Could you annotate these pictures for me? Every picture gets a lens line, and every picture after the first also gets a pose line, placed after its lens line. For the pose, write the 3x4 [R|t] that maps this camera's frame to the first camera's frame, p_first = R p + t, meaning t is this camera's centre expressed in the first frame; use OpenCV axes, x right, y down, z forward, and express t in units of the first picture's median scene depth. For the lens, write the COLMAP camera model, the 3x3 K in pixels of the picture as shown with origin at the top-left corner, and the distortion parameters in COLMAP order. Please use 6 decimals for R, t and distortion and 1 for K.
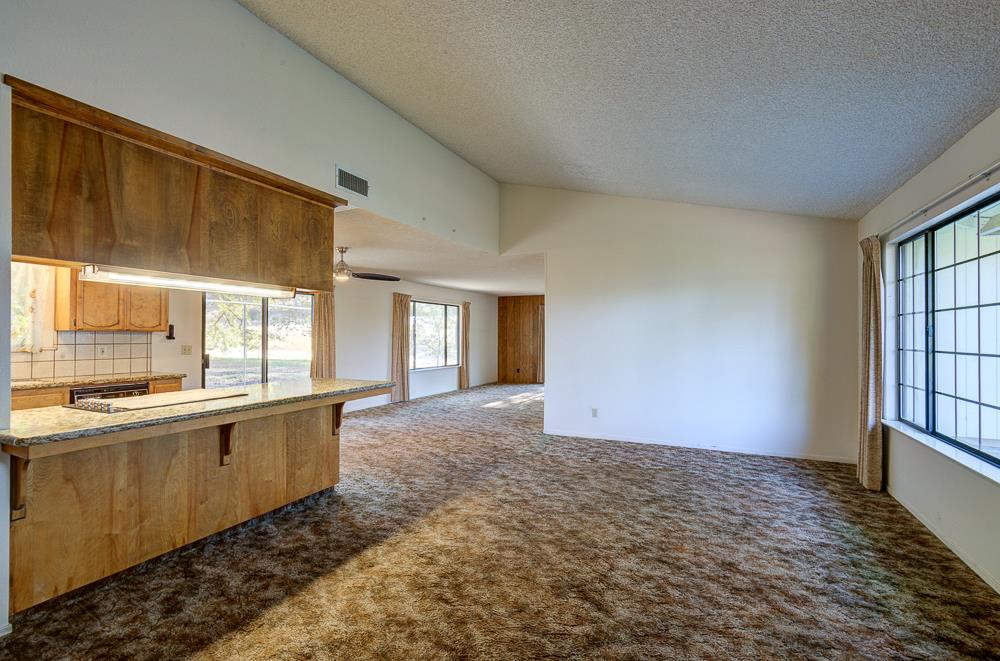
lens RADIAL K [[449.4, 0, 492.2], [0, 449.4, 331.7], [0, 0, 1]] dist [0.004345, 0.001525]
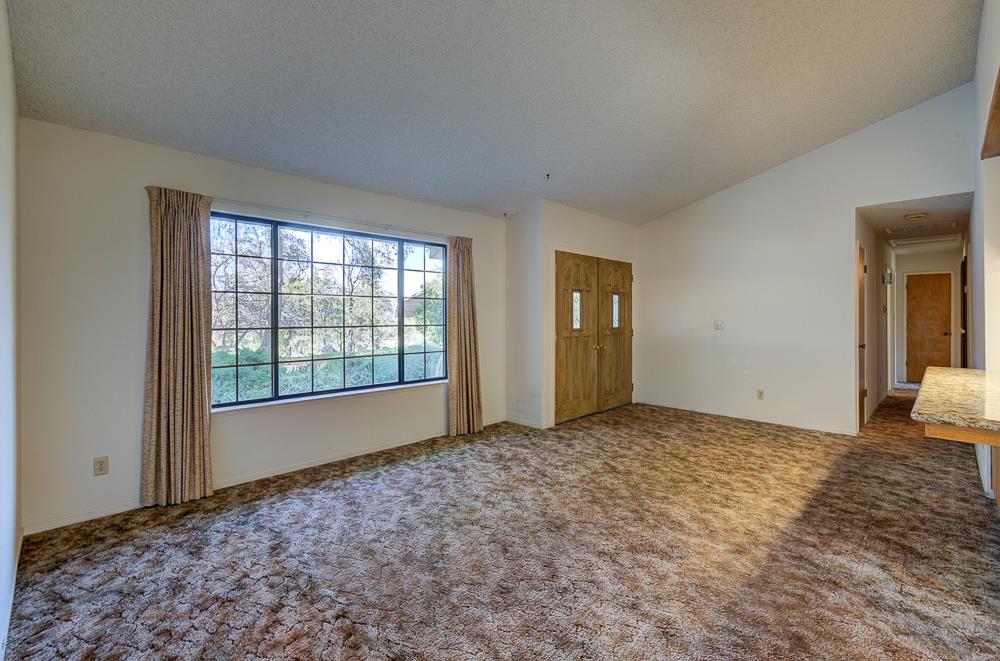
lens RADIAL K [[449.4, 0, 499.5], [0, 449.4, 311.7], [0, 0, 1]] dist [0.004345, 0.001525]
pose [[-0.949326, 0.006277, 0.314231, 0.047369], [-0.000210, 0.999788, -0.020606, 0.018166], [-0.314293, -0.019628, -0.949123, 1.763296]]
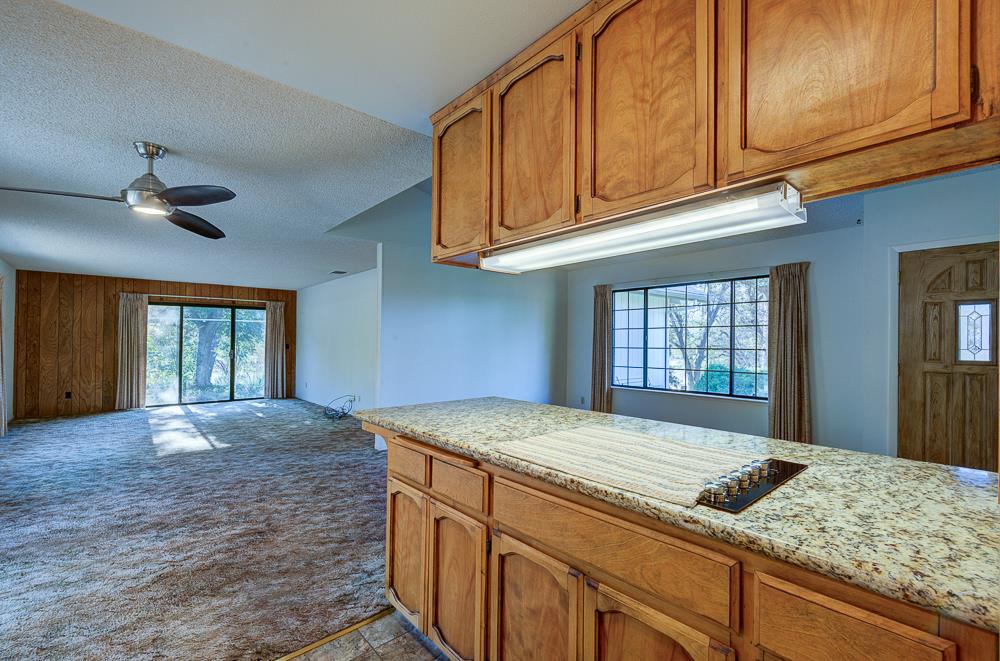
lens RADIAL K [[433.2, 0, 511.3], [0, 433.2, 327.3], [0, 0, 1]] dist [0.013410, -0.001045]
pose [[0.370772, 0.039206, 0.927896, -1.026383], [-0.015952, 0.999230, -0.035846, 0.018437], [-0.928587, -0.001511, 0.371112, 0.761853]]
